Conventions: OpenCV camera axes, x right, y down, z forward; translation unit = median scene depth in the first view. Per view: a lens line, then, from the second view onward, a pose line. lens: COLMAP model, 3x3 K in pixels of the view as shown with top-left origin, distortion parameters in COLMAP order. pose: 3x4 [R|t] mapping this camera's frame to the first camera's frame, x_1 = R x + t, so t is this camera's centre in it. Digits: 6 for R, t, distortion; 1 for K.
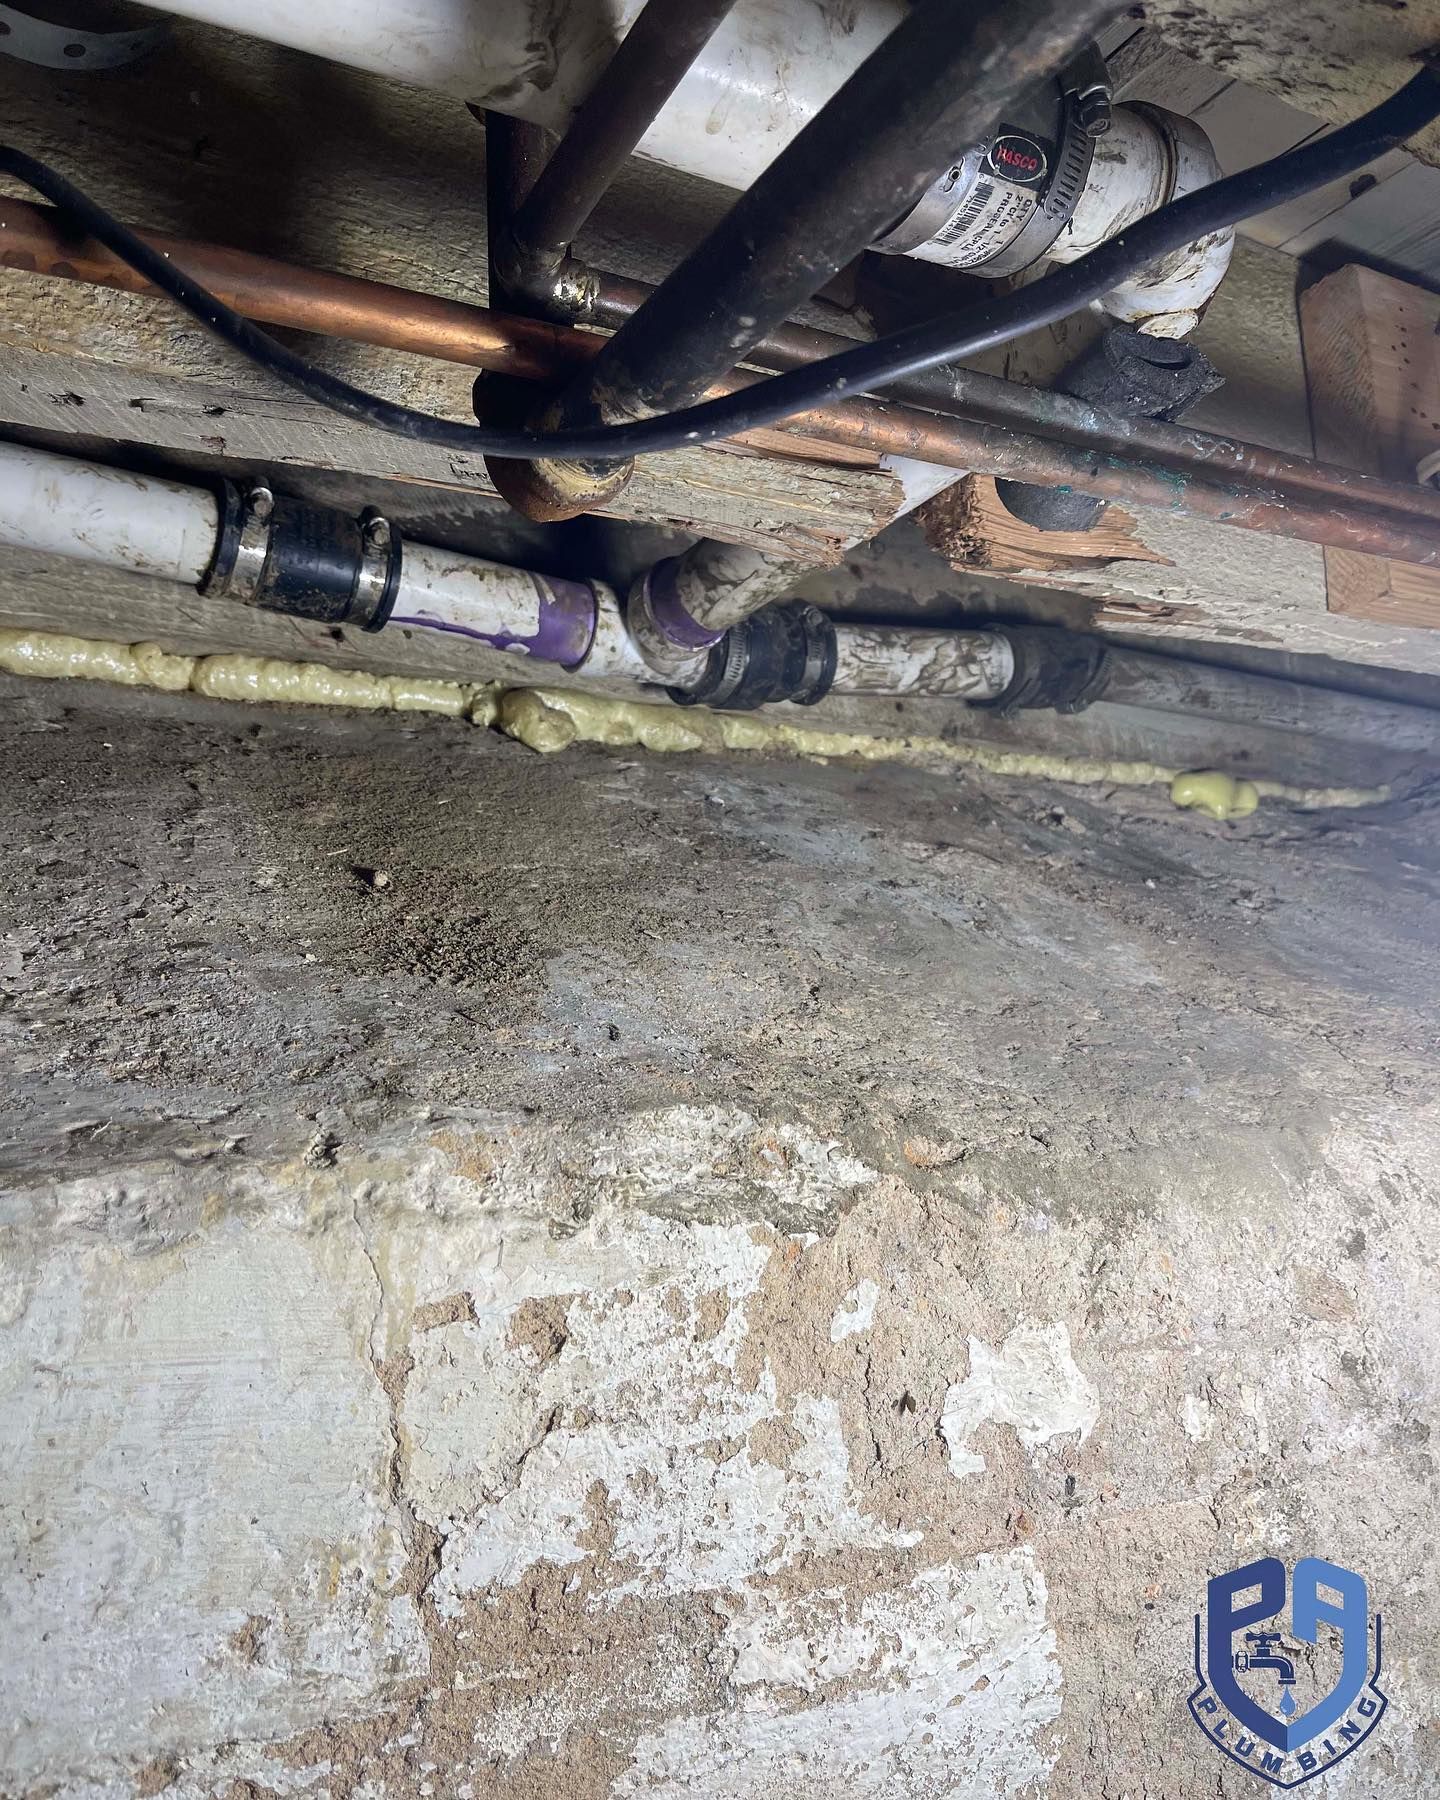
lens RADIAL K [[1446.0, 0, 721.1], [0, 1446.0, 892.7], [0, 0, 1]] dist [0.033262, -0.029262]
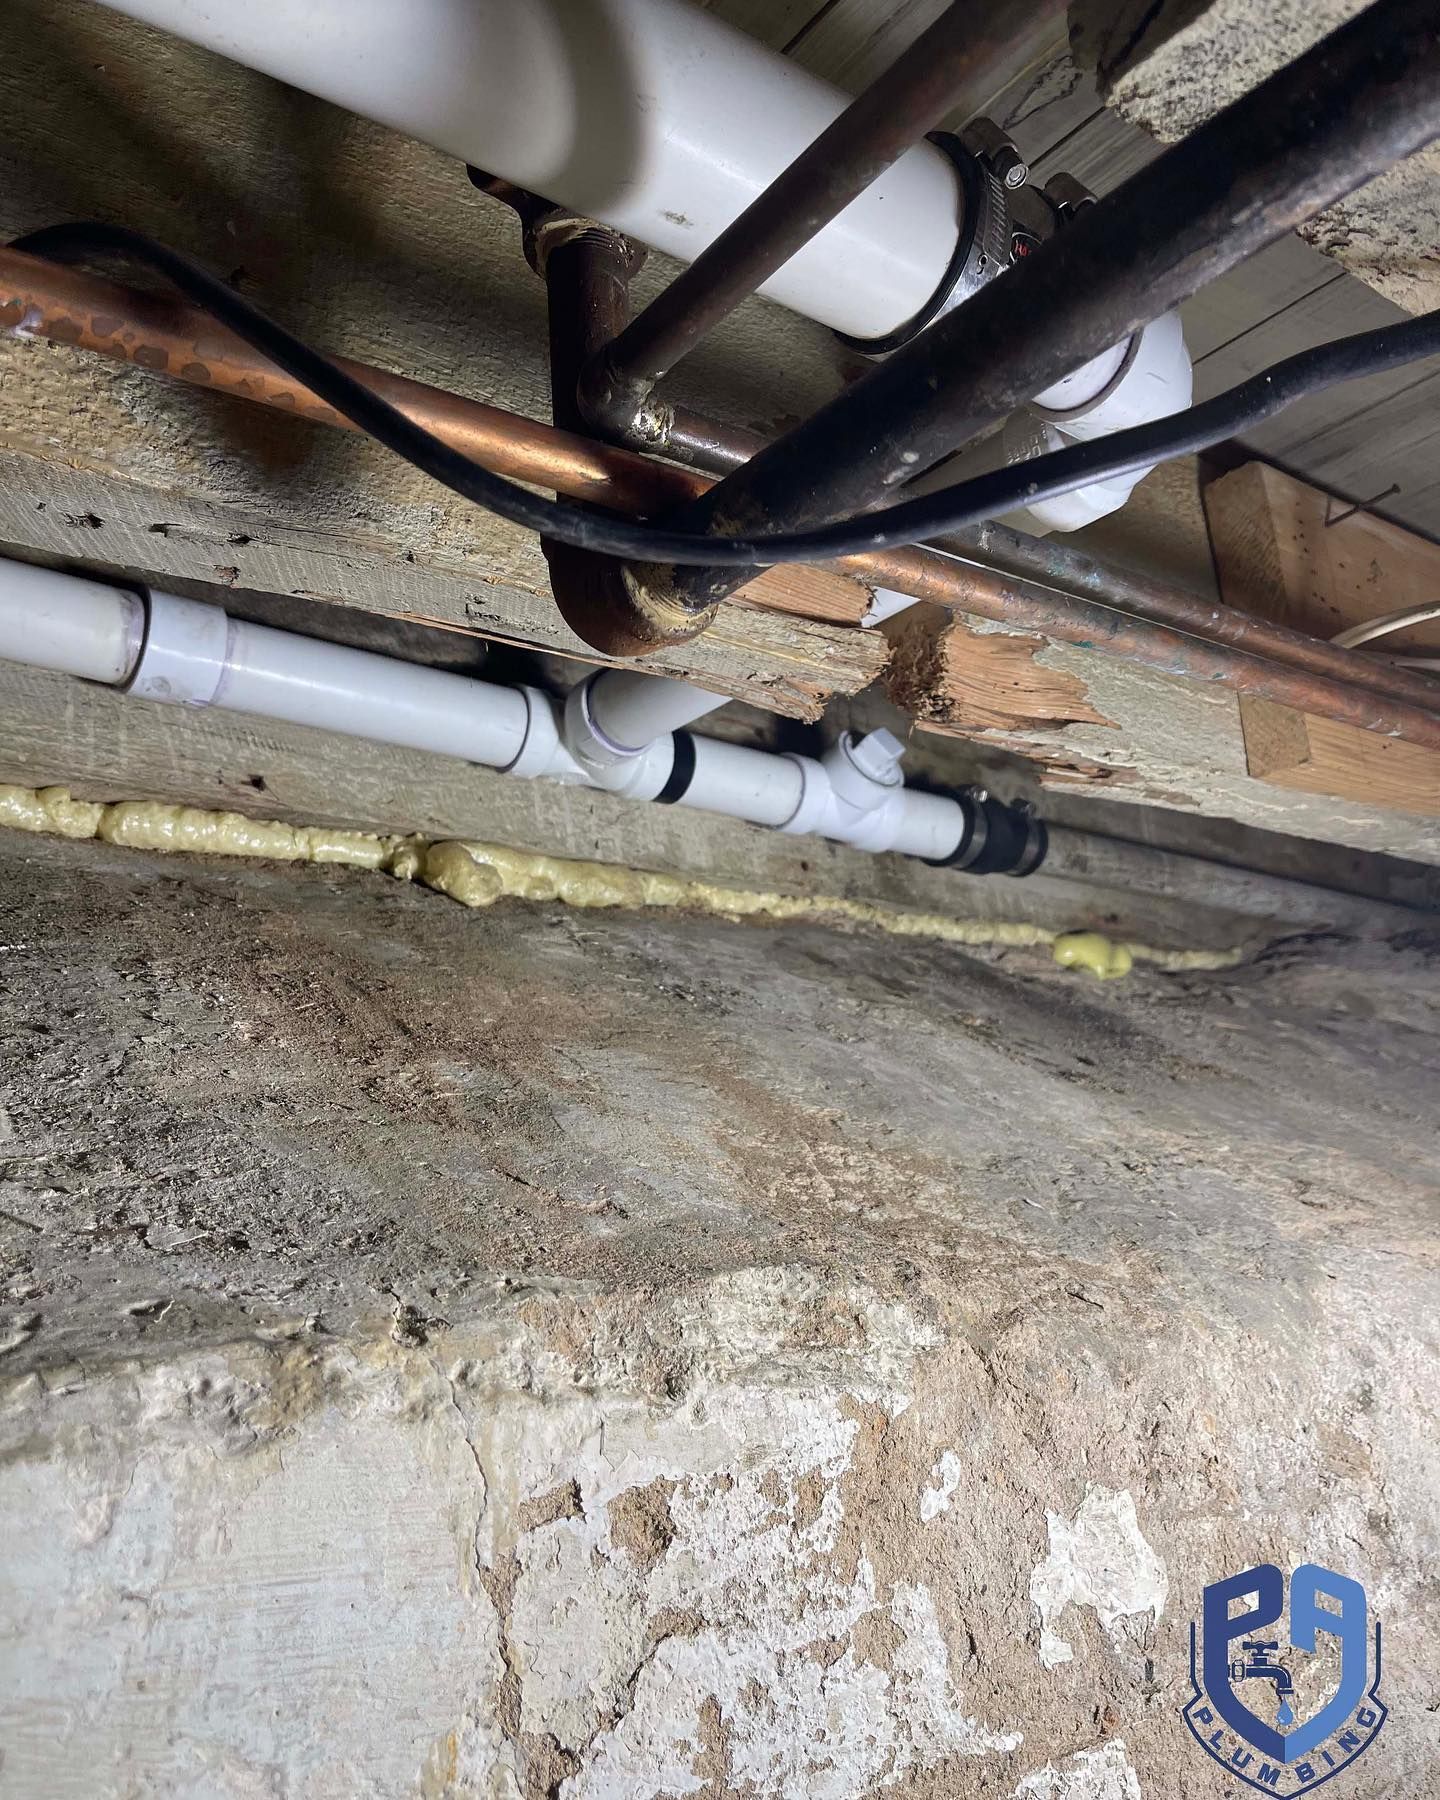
lens RADIAL K [[1446.0, 0, 721.1], [0, 1446.0, 892.7], [0, 0, 1]] dist [0.033262, -0.029262]
pose [[0.991115, 0.007719, 0.132783, -0.164578], [0.007641, 0.993362, -0.114779, 0.012031], [-0.132788, 0.114773, 0.984477, 0.045098]]
